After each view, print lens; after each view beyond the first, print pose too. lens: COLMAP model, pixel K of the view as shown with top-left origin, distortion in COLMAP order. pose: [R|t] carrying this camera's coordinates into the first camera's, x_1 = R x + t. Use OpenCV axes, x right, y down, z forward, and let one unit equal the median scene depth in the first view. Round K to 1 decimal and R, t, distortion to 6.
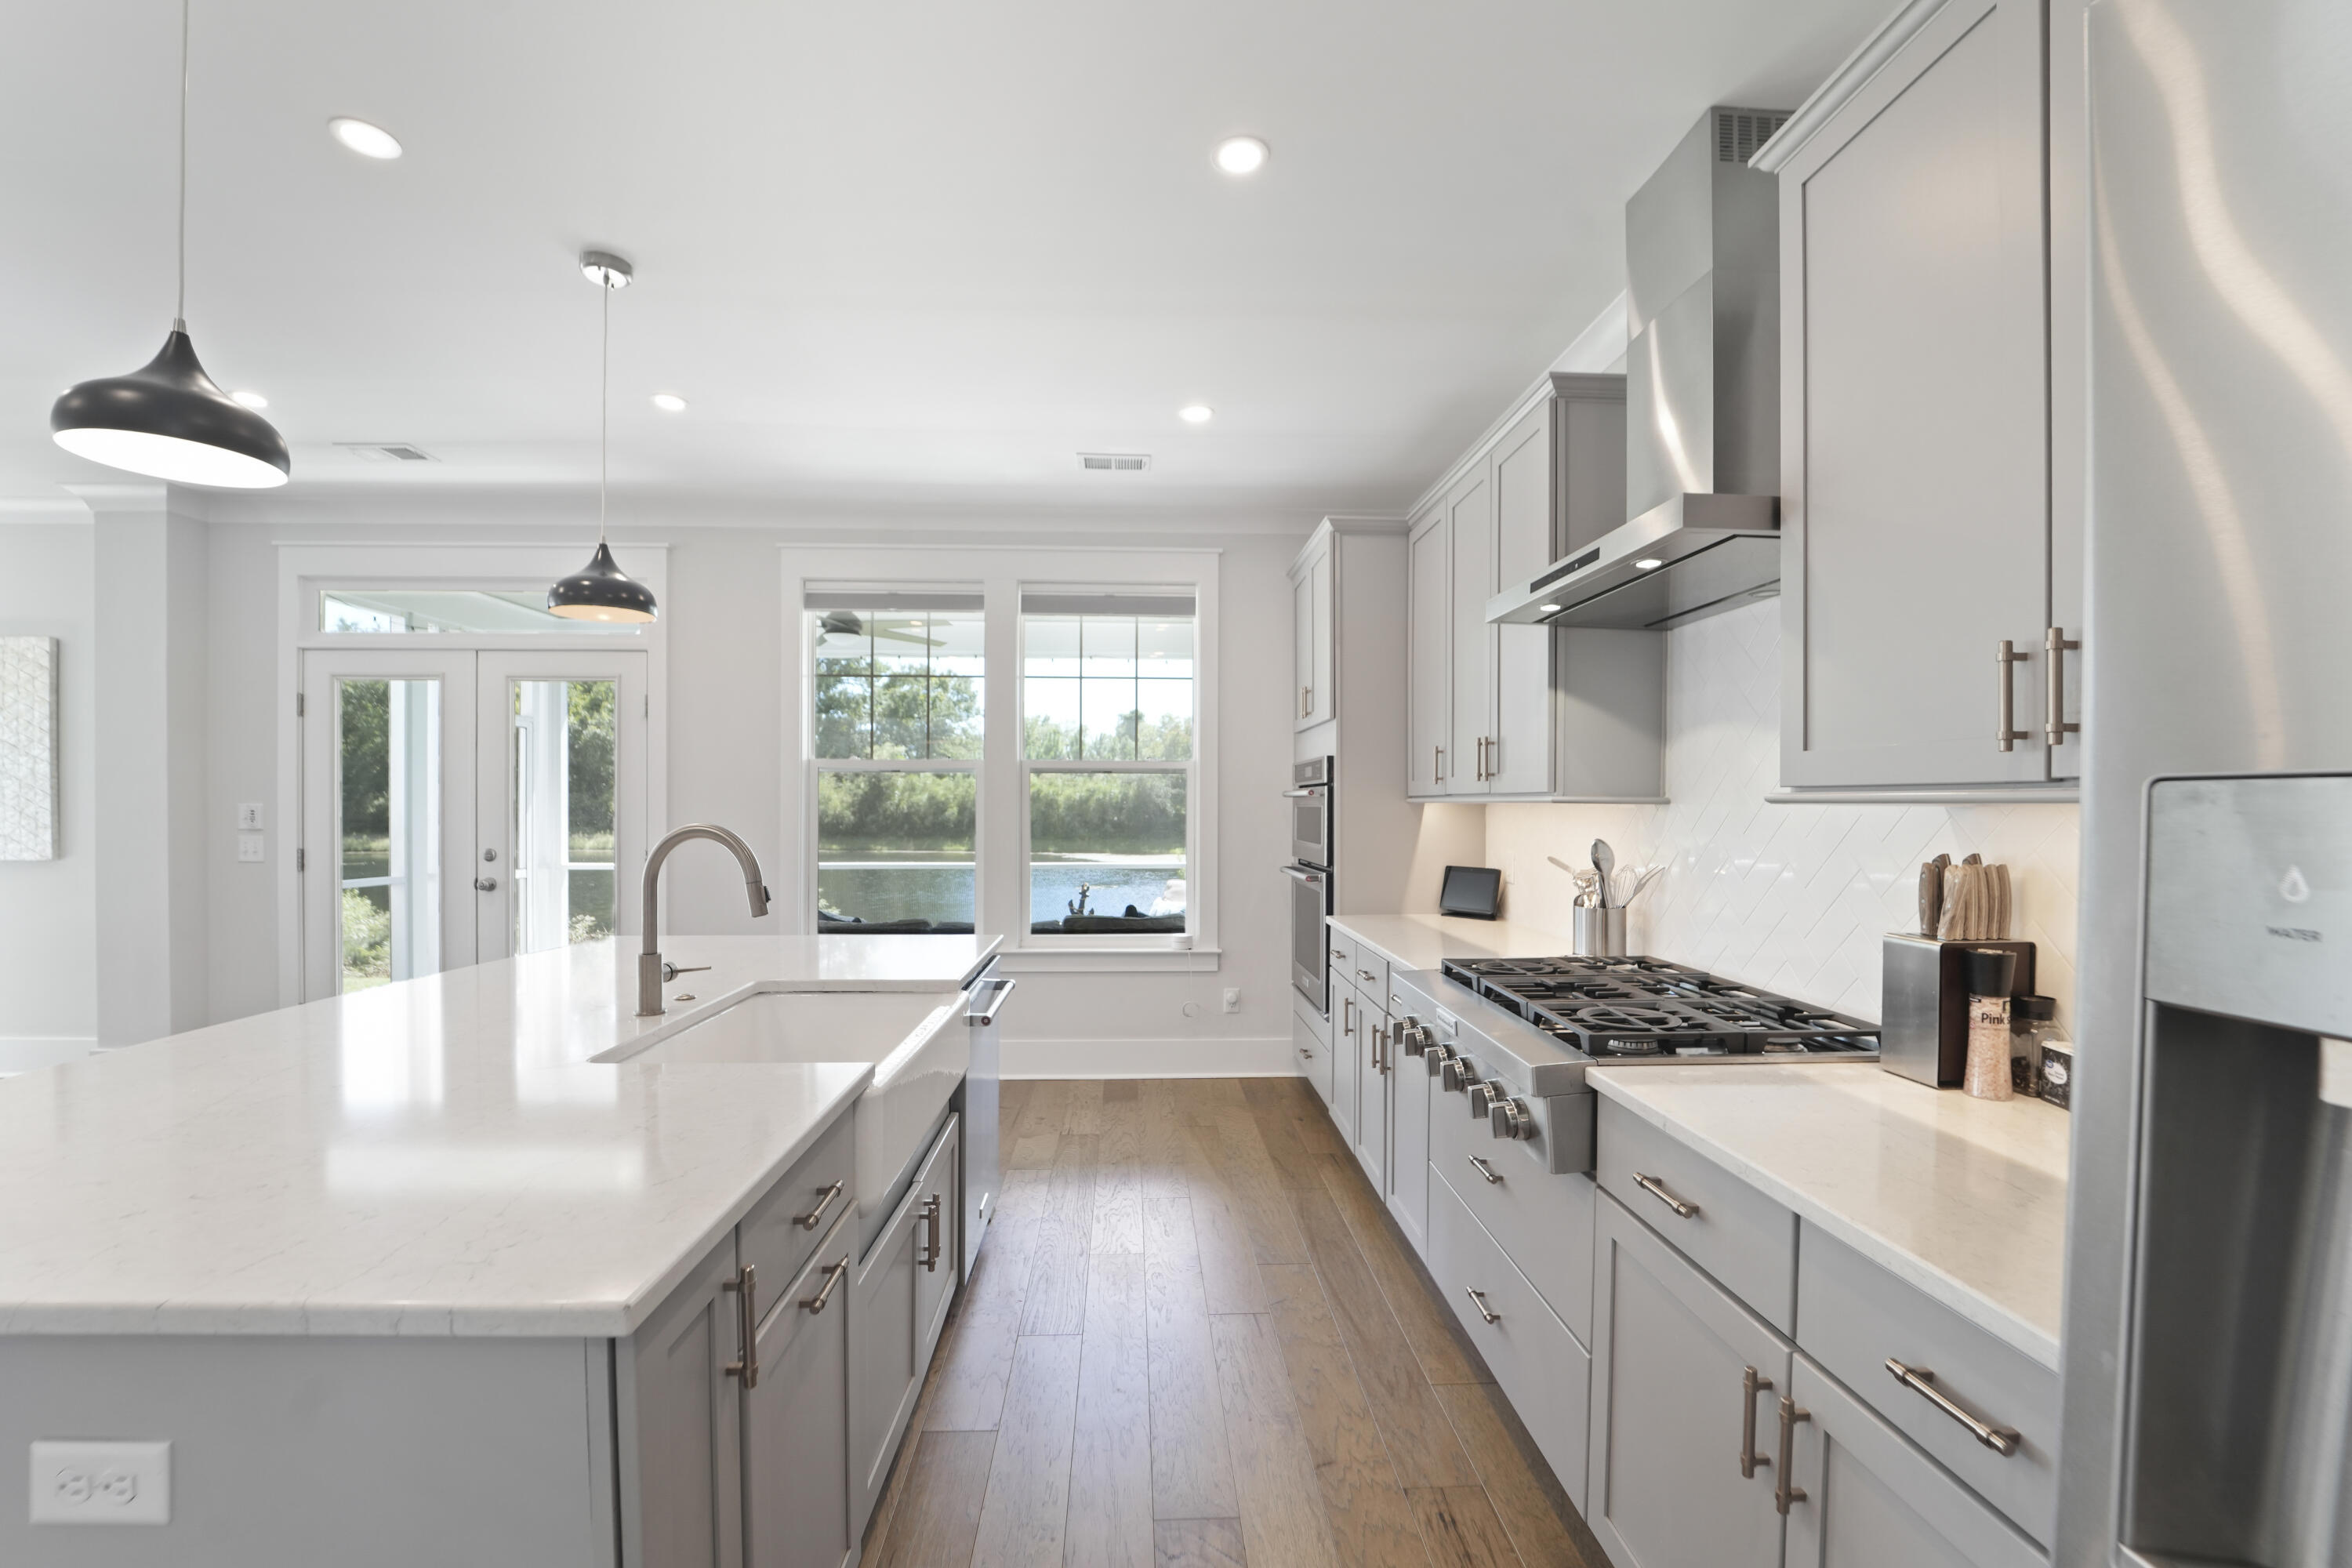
lens RADIAL K [[961.1, 0, 1157.0], [0, 961.1, 814.1], [0, 0, 1]] dist [-0.020324, -0.000287]
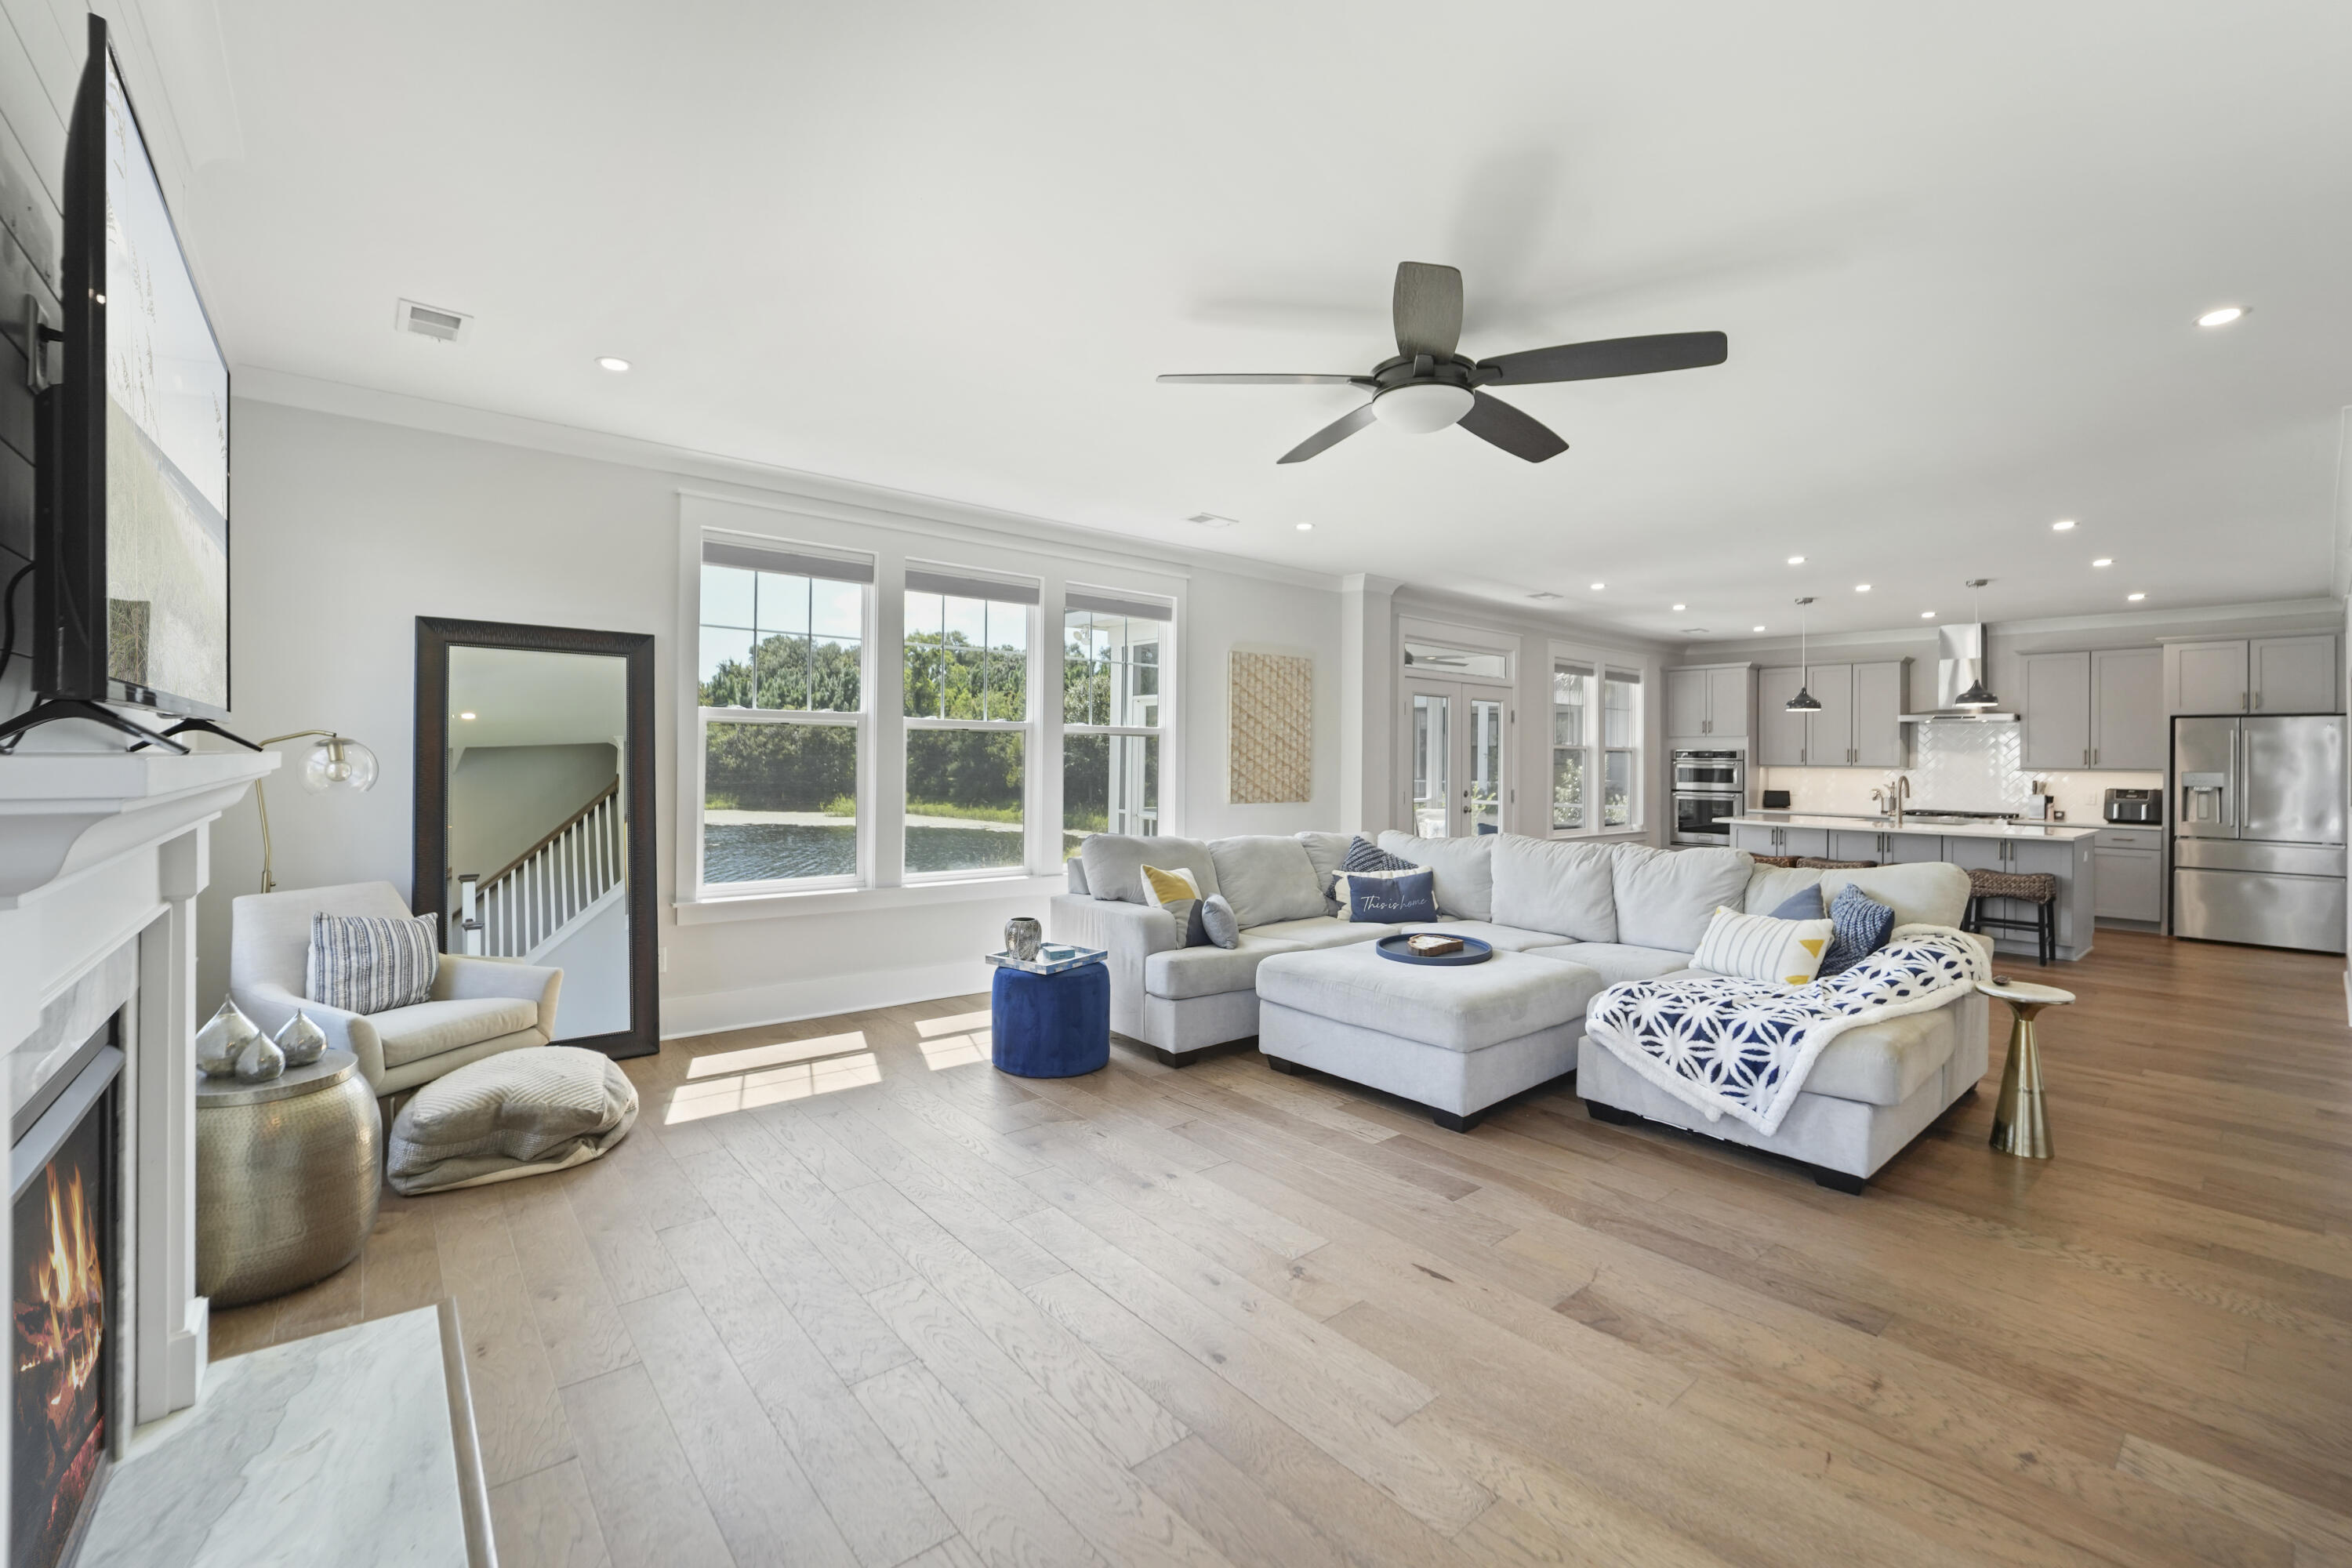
lens RADIAL K [[961.1, 0, 1155.8], [0, 961.1, 759.7], [0, 0, 1]] dist [-0.020324, -0.000287]
pose [[0.792649, 0.007365, 0.609634, -3.748514], [-0.001938, 0.999952, -0.009562, -0.010215], [-0.609675, 0.006398, 0.792626, -0.123515]]
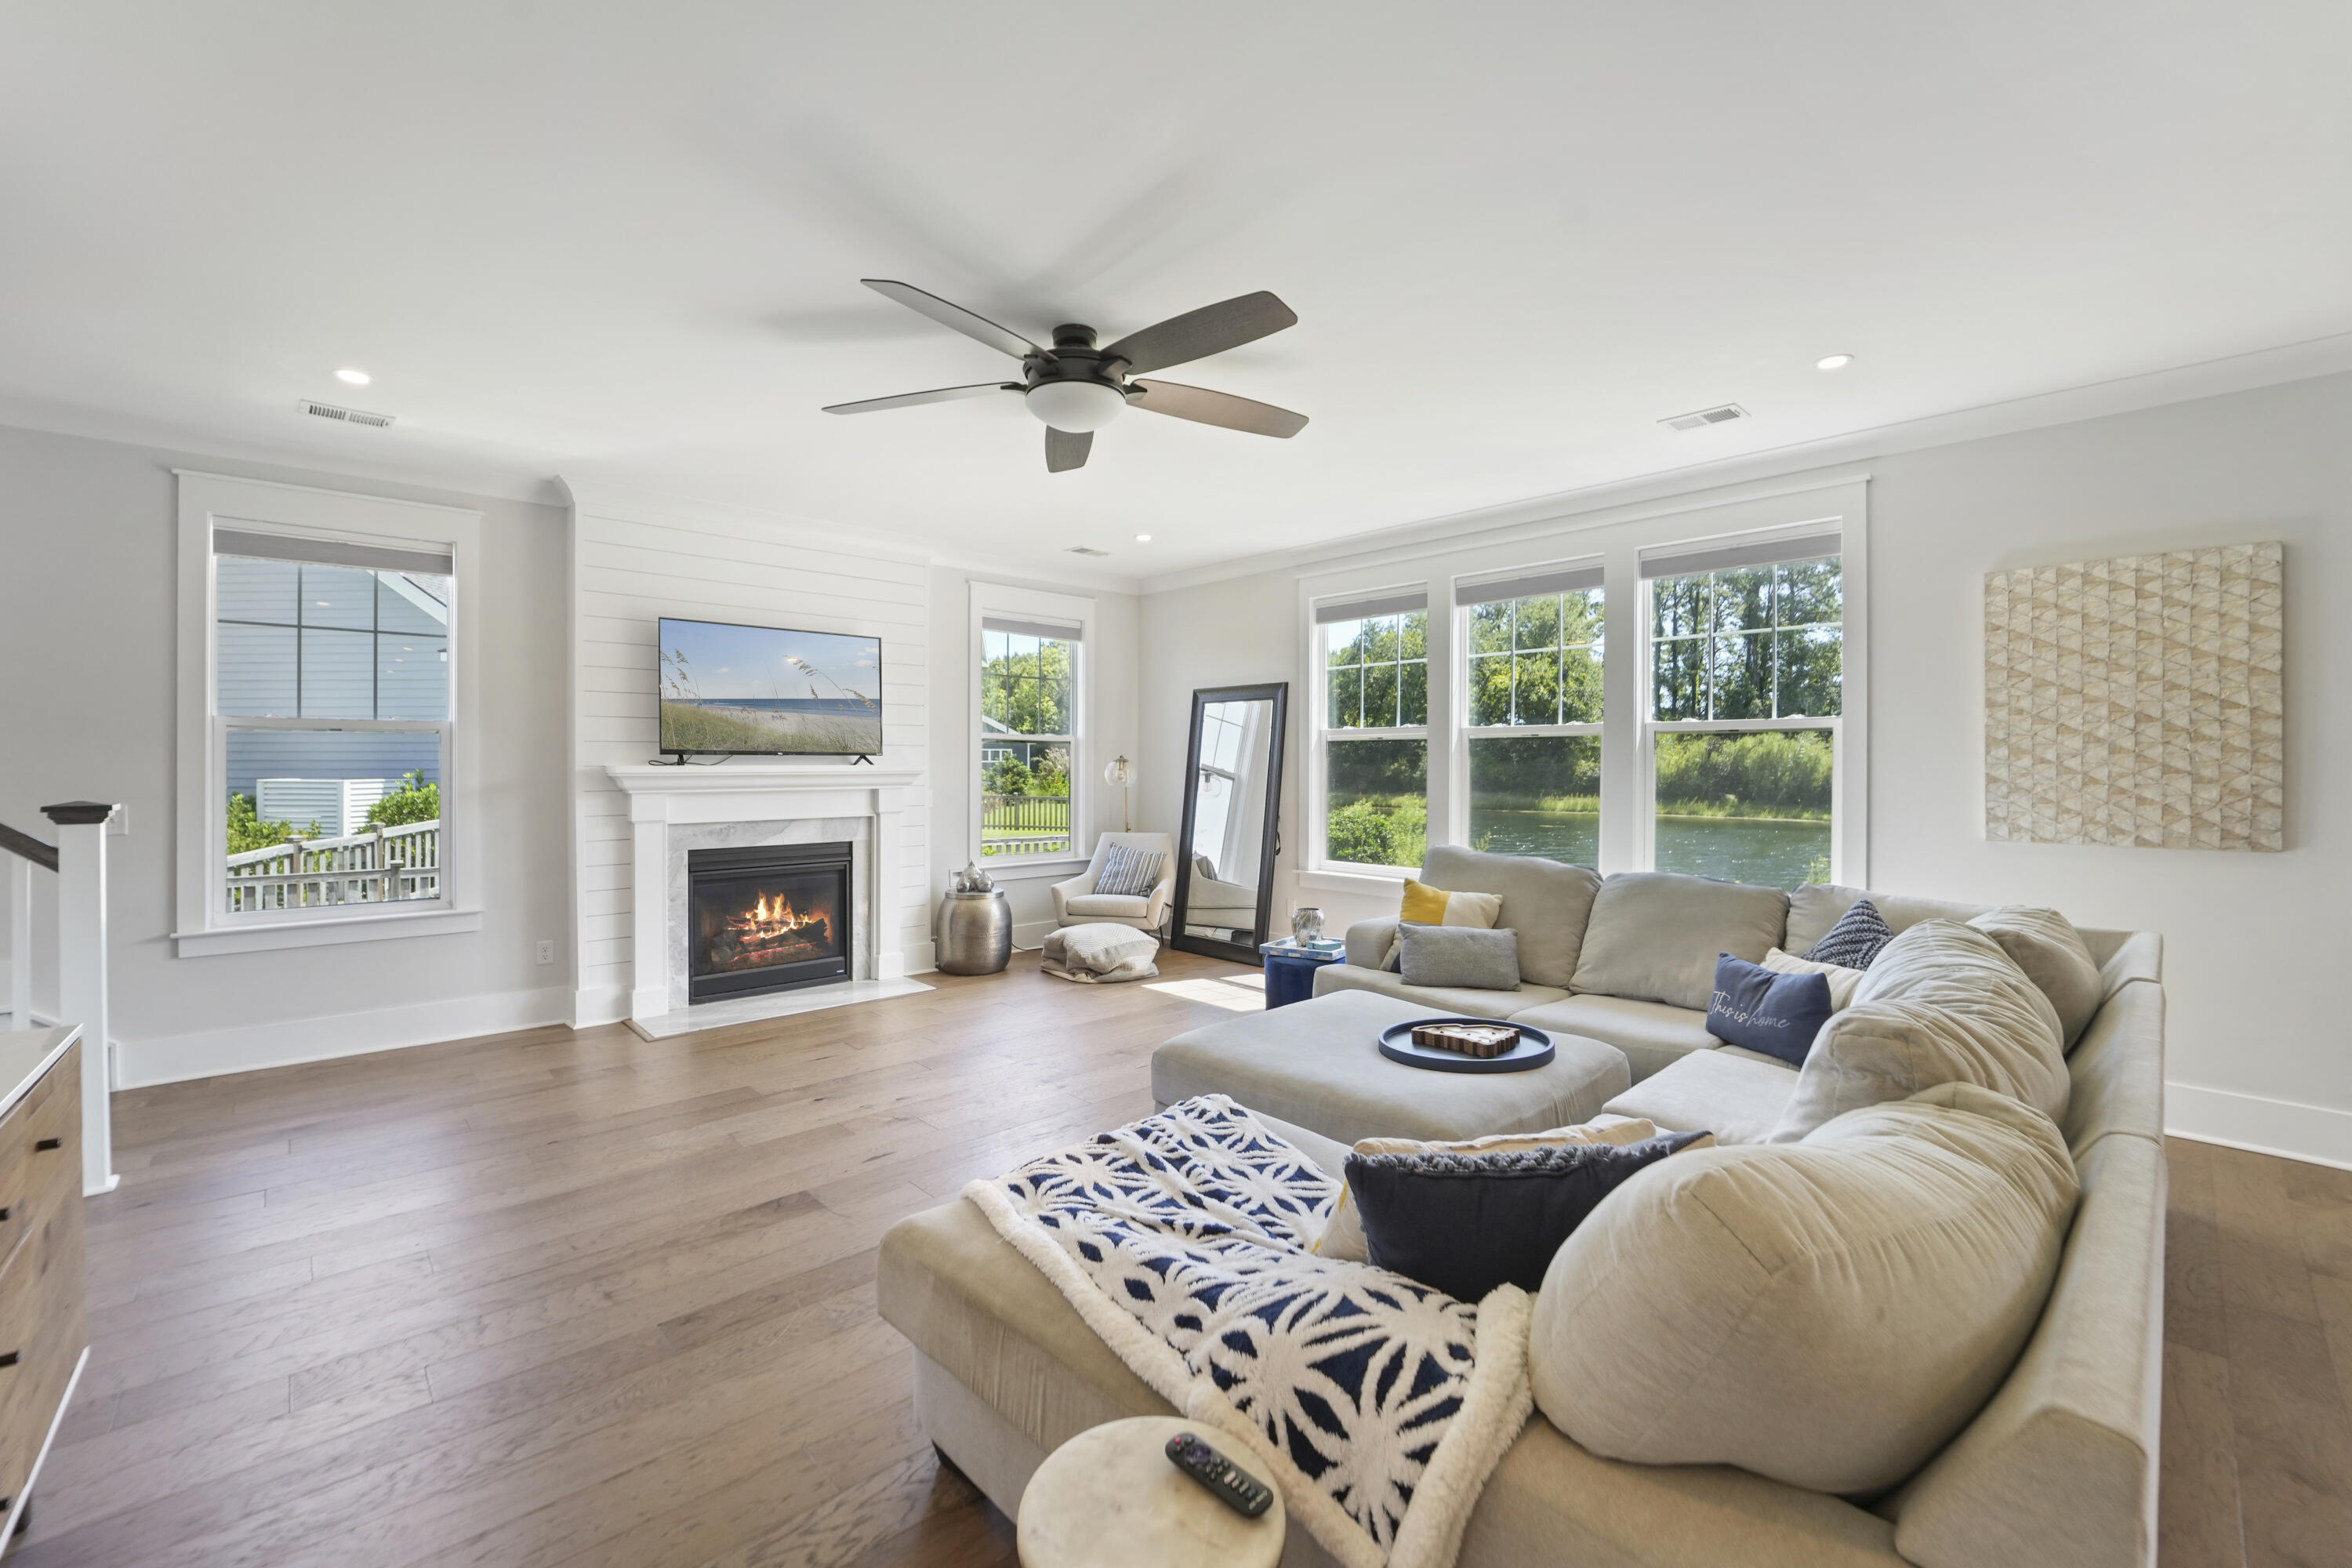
lens RADIAL K [[961.1, 0, 1195.8], [0, 961.1, 768.4], [0, 0, 1]] dist [-0.020324, -0.000287]
pose [[0.673044, -0.001651, -0.739601, -1.068139], [-0.006062, 0.999952, -0.007748, -0.002278], [0.739578, 0.009699, 0.673001, -0.048435]]
